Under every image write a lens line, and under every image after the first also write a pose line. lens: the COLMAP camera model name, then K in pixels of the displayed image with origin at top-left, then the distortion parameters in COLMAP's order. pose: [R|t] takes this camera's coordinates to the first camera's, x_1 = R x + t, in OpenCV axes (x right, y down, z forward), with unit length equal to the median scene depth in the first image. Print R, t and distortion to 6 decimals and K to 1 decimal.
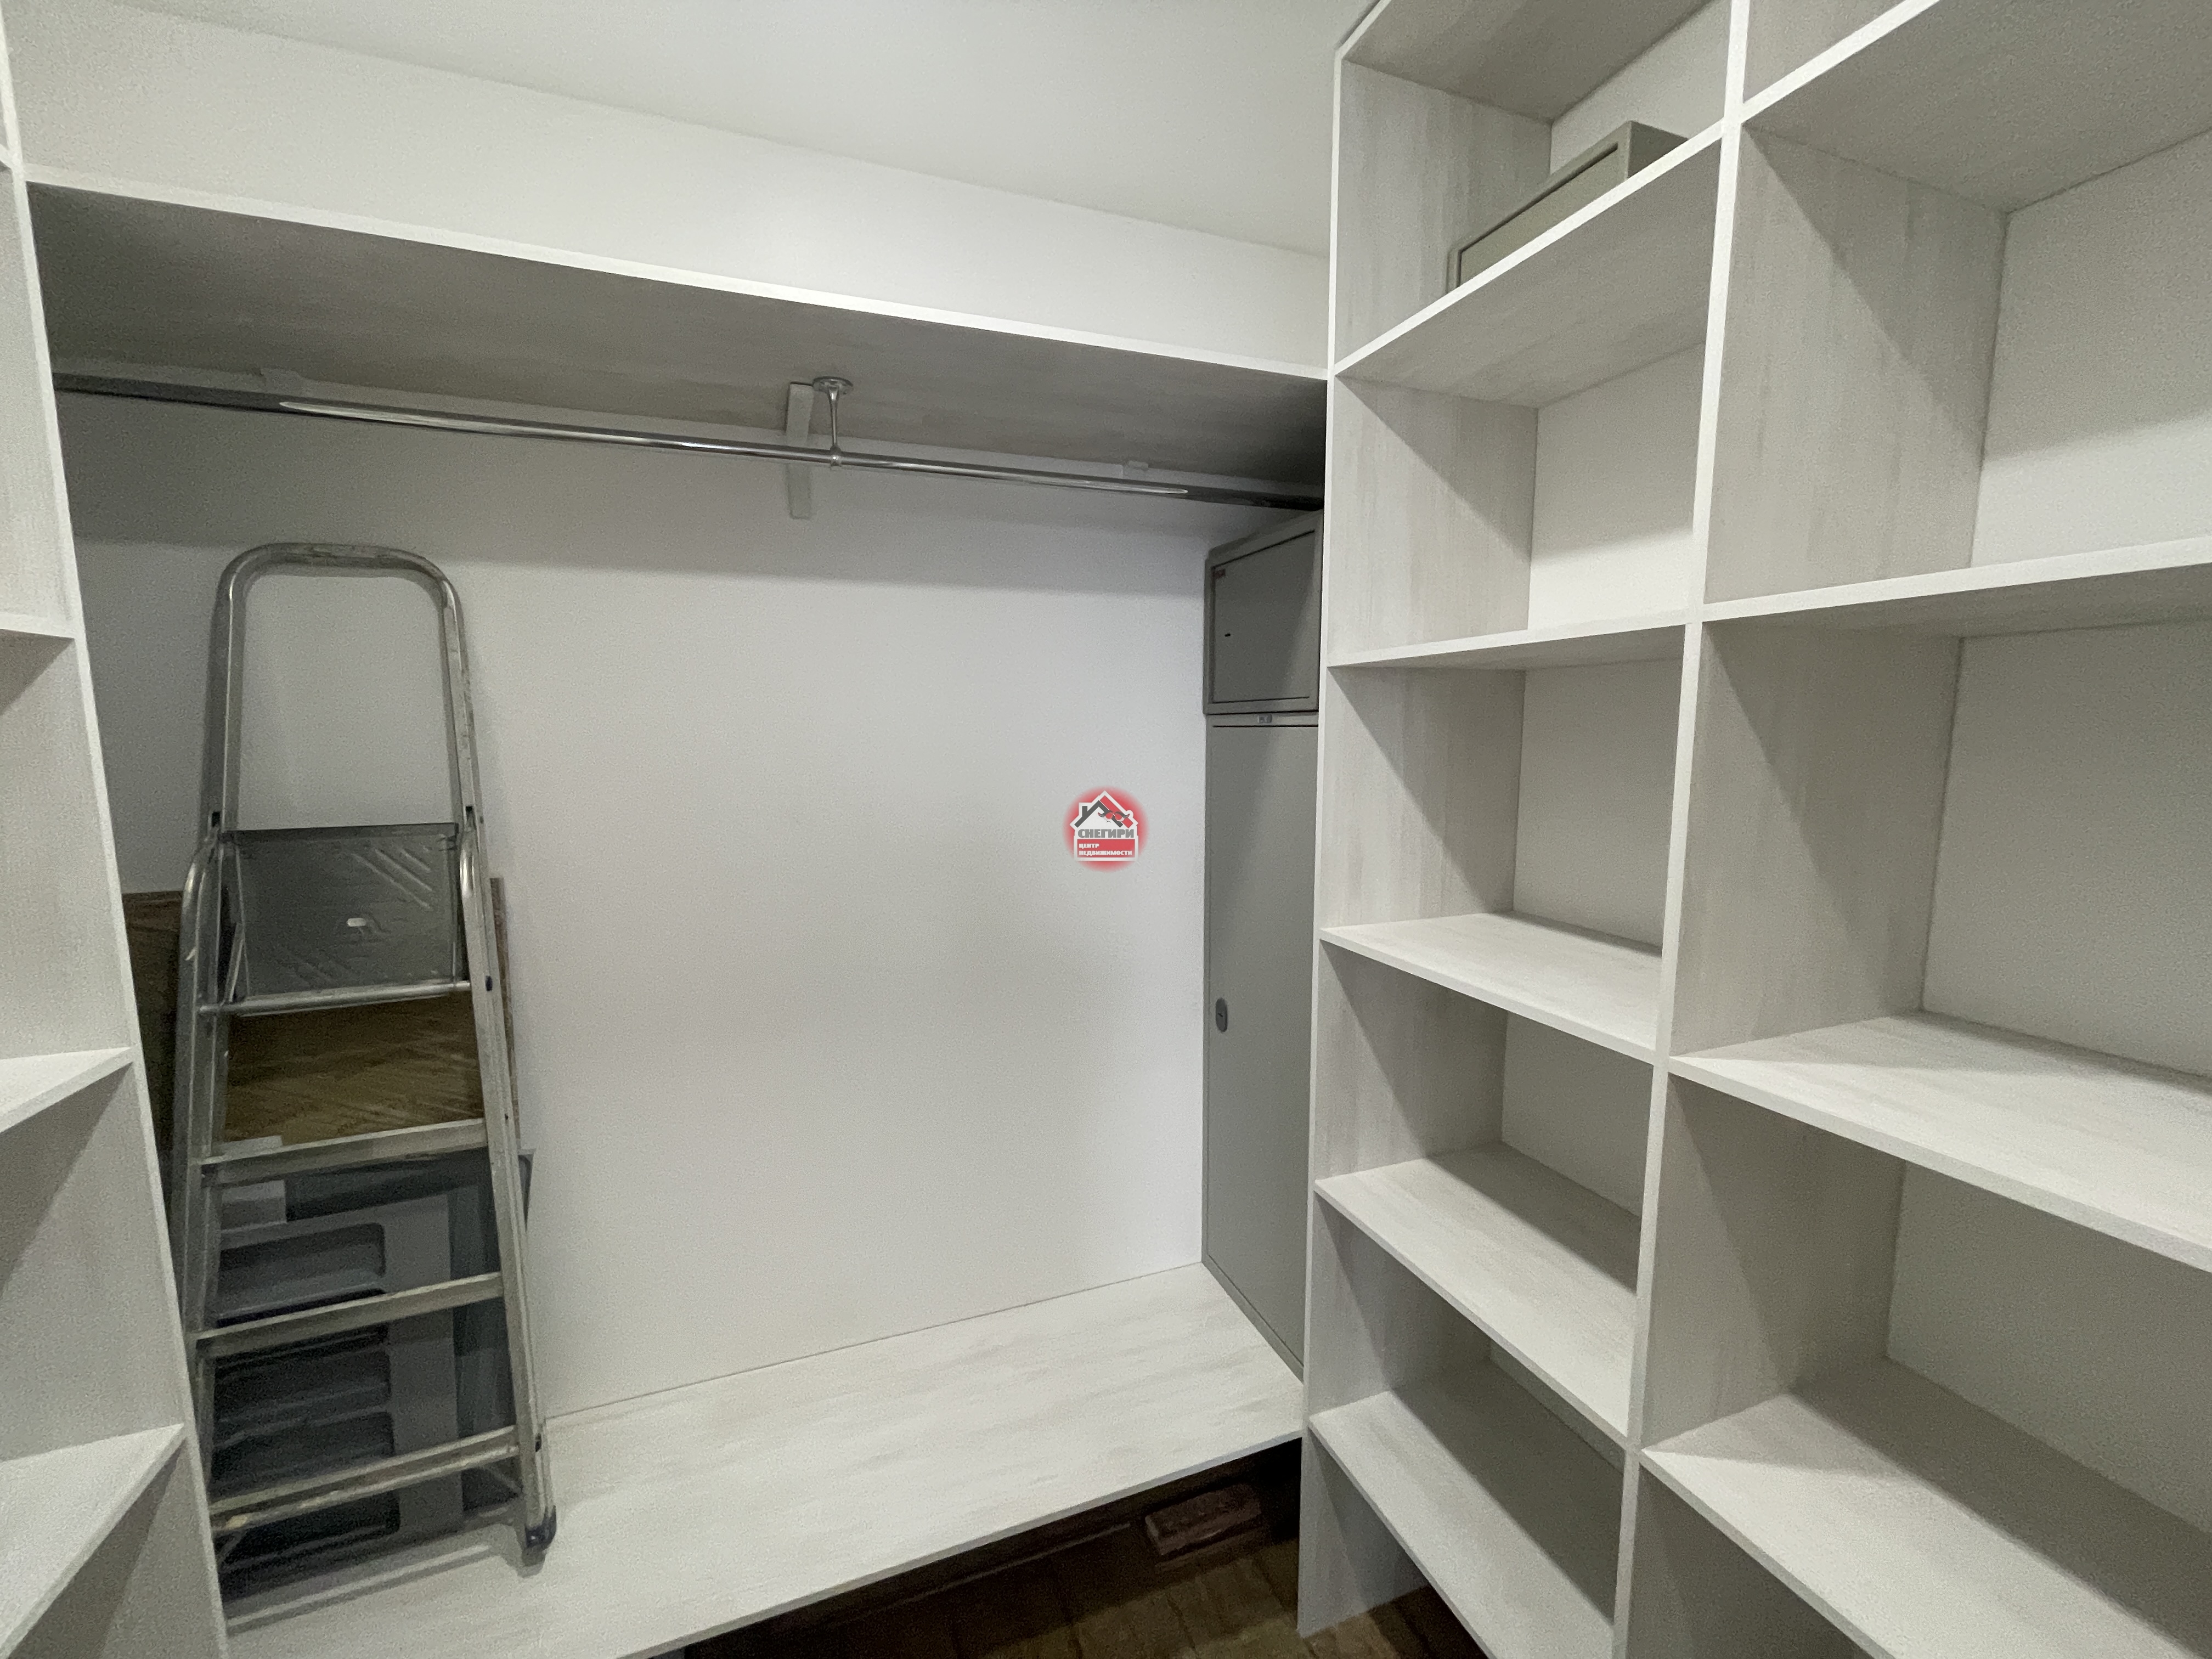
lens RADIAL K [[889.4, 0, 1097.9], [0, 889.4, 837.4], [0, 0, 1]] dist [-0.001701, 0.000459]
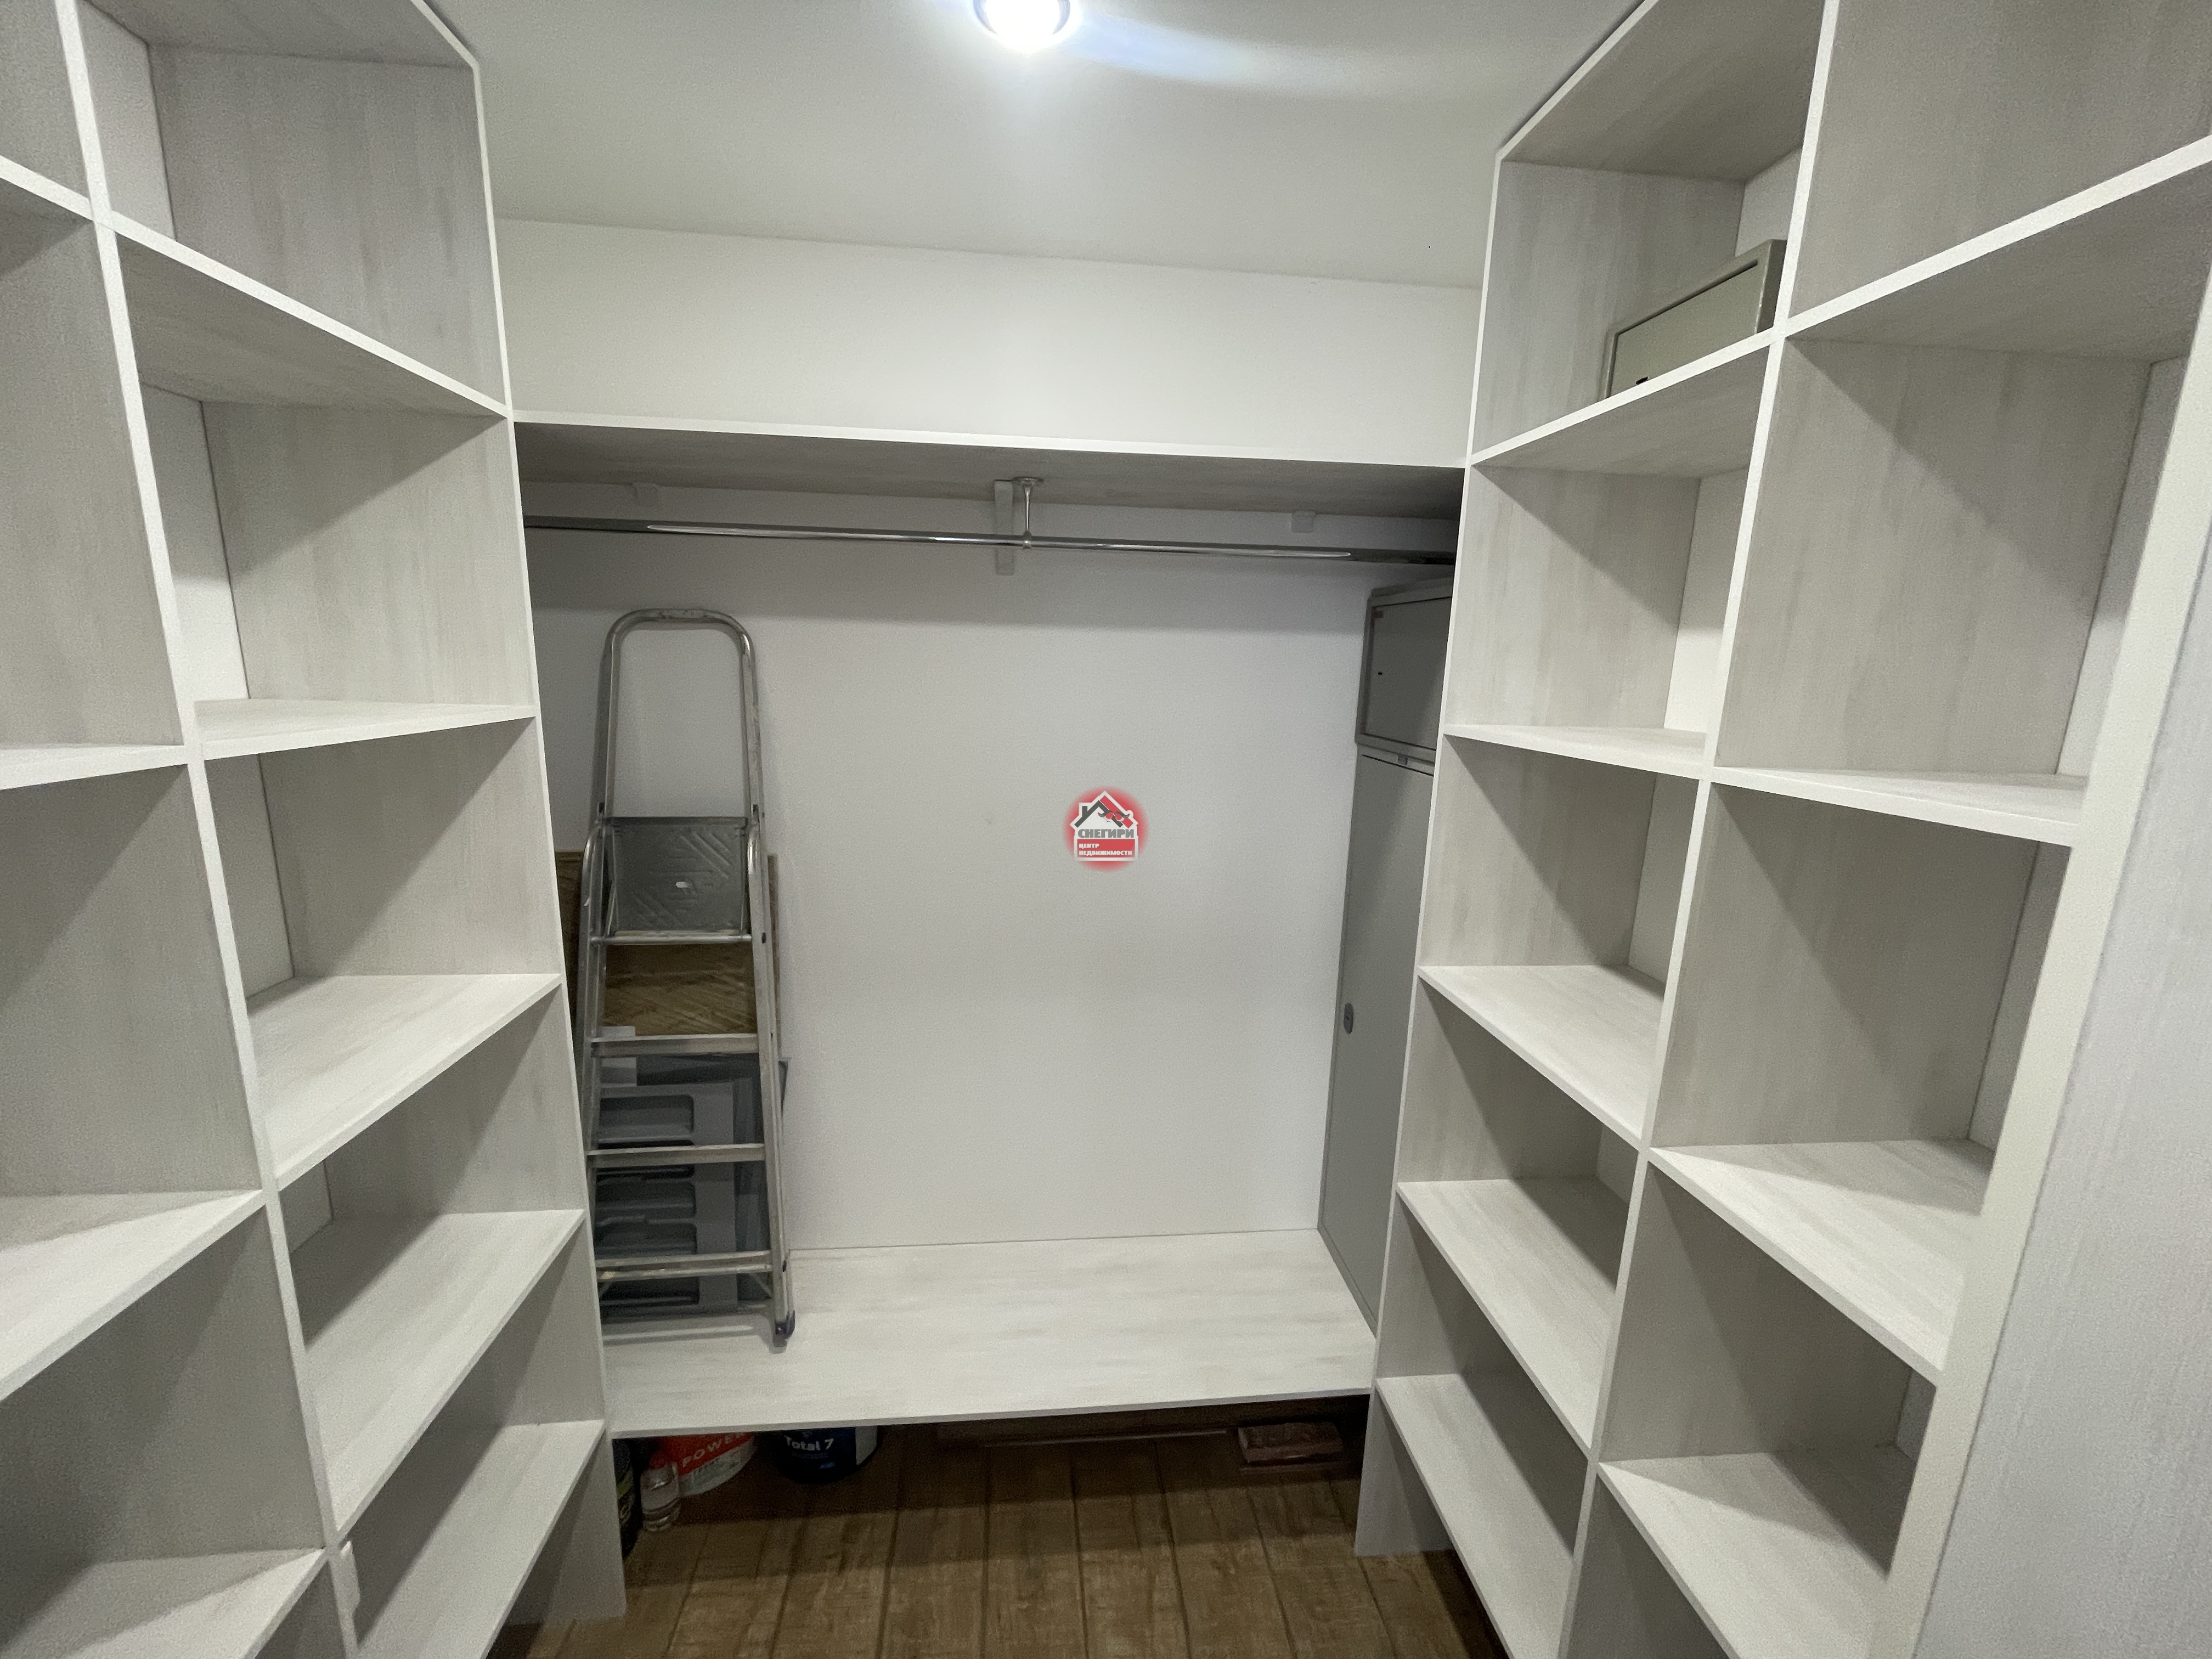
lens RADIAL K [[898.3, 0, 1098.0], [0, 898.3, 837.7], [0, 0, 1]] dist [-0.014363, 0.009189]
pose [[0.964552, 0.082994, -0.250501, 0.141255], [-0.063077, 0.994250, 0.086529, -0.139636], [0.256242, -0.067661, 0.964242, -0.184164]]
